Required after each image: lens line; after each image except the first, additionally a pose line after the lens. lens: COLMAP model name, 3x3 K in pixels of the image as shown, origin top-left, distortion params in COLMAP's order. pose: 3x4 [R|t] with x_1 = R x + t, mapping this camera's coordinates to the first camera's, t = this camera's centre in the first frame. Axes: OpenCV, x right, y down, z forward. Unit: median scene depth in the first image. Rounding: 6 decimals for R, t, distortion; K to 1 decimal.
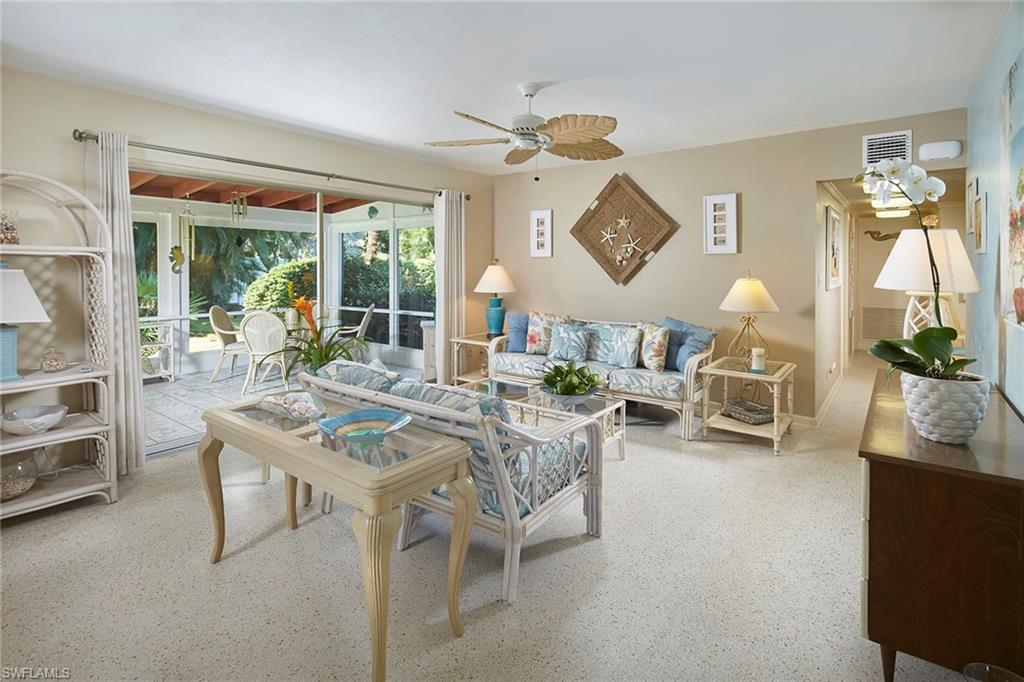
lens RADIAL K [[508.0, 0, 511.5], [0, 508.0, 264.9], [0, 0, 1]] dist [0.000964, 0.000123]
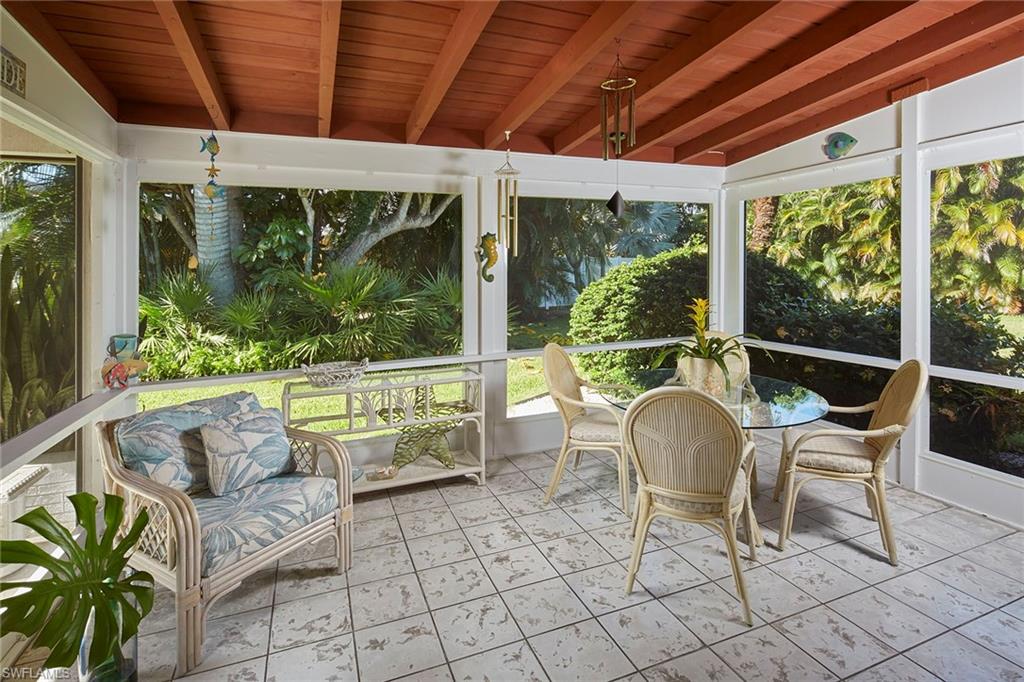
lens RADIAL K [[508.0, 0, 511.5], [0, 508.0, 264.9], [0, 0, 1]] dist [0.000964, 0.000123]
pose [[0.858525, -0.018627, -0.512433, -0.260745], [0.020121, 0.999794, -0.002631, 0.000490], [0.512376, -0.008052, 0.858723, 0.398405]]
